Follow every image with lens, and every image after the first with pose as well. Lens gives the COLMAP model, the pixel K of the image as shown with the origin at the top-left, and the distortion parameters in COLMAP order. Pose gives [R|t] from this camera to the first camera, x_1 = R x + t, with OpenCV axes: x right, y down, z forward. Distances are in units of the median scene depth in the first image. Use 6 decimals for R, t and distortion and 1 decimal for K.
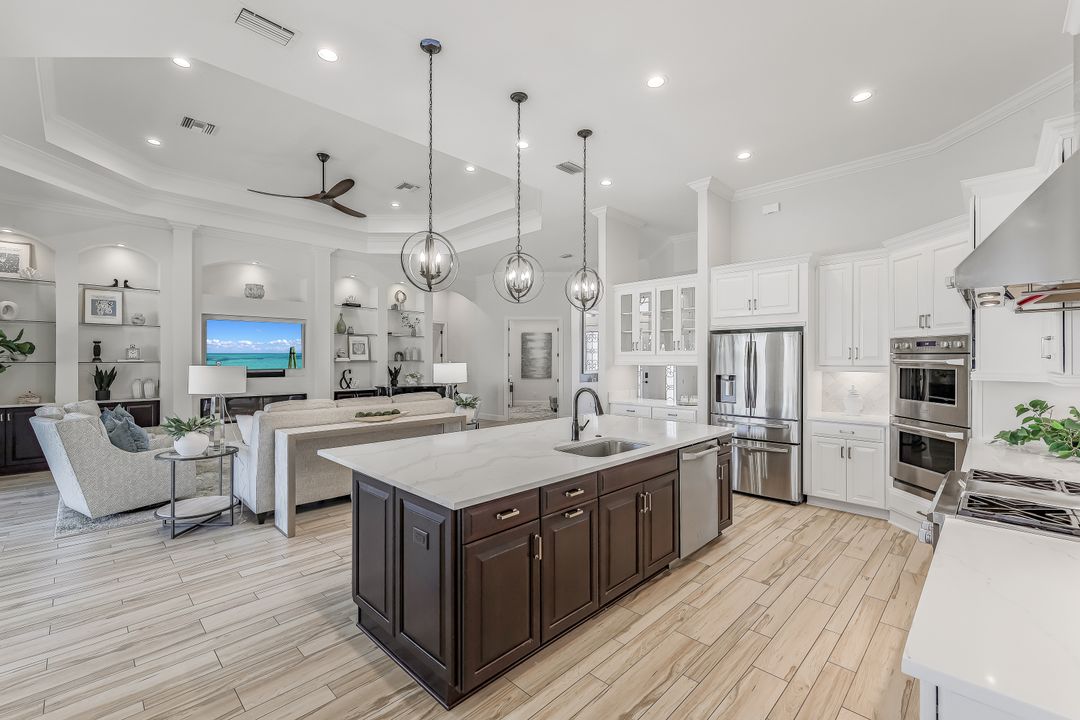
lens RADIAL K [[464.8, 0, 541.4], [0, 464.8, 358.8], [0, 0, 1]] dist [0.000171, -0.000217]
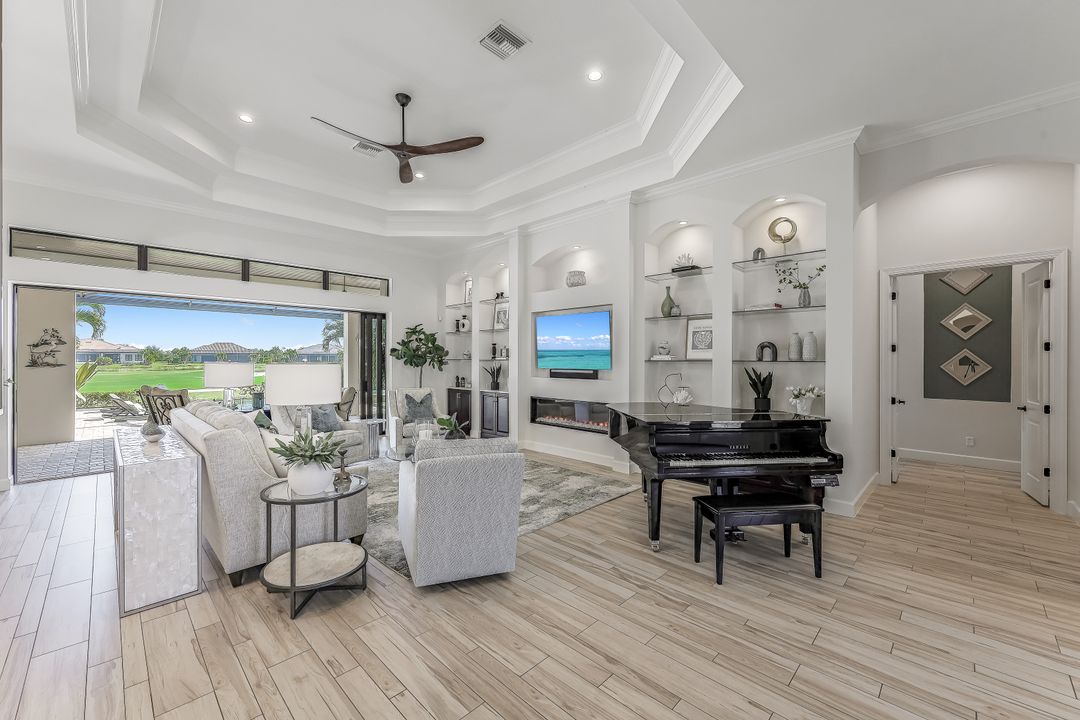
lens RADIAL K [[431.4, 0, 532.5], [0, 431.4, 357.4], [0, 0, 1]] dist [0.004295, 0.000259]
pose [[-0.008294, -0.001579, -0.999964, 0.222962], [0.001266, 0.999998, -0.001590, 0.002351], [0.999965, -0.001279, -0.008292, 1.074219]]
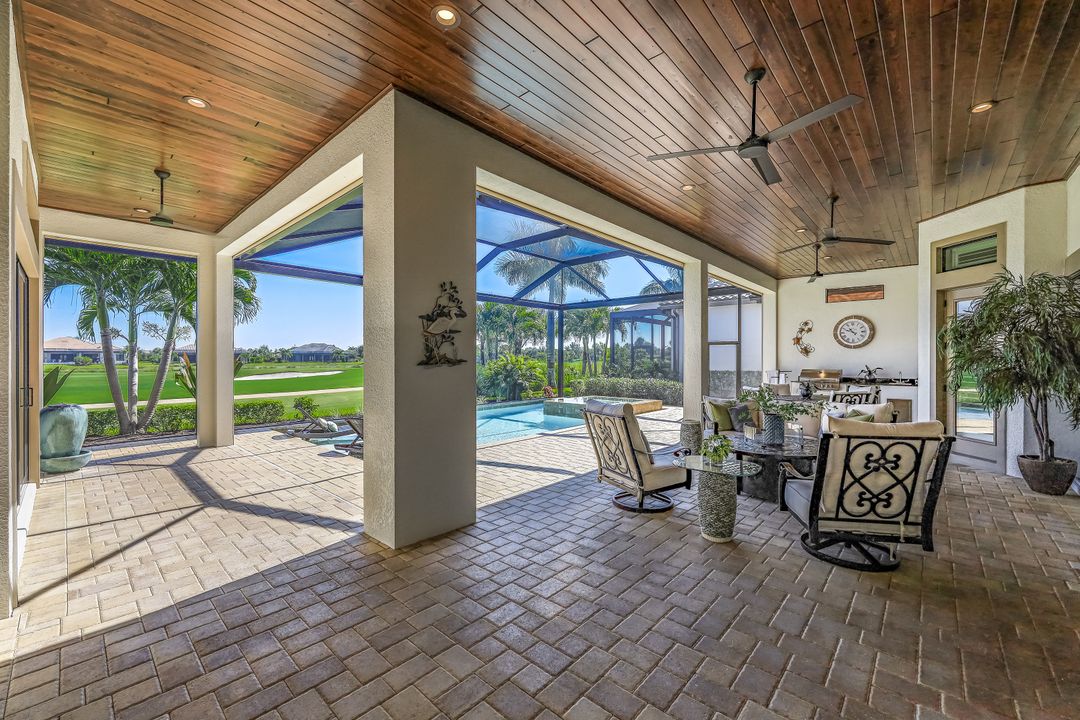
lens RADIAL K [[435.5, 0, 541.4], [0, 435.5, 359.2], [0, 0, 1]] dist [-0.000410, 0.000153]
pose [[0.046944, 0.001116, -0.998897, -0.410914], [0.000608, 0.999999, 0.001146, 0.016325], [0.998897, -0.000662, 0.046943, -0.180964]]
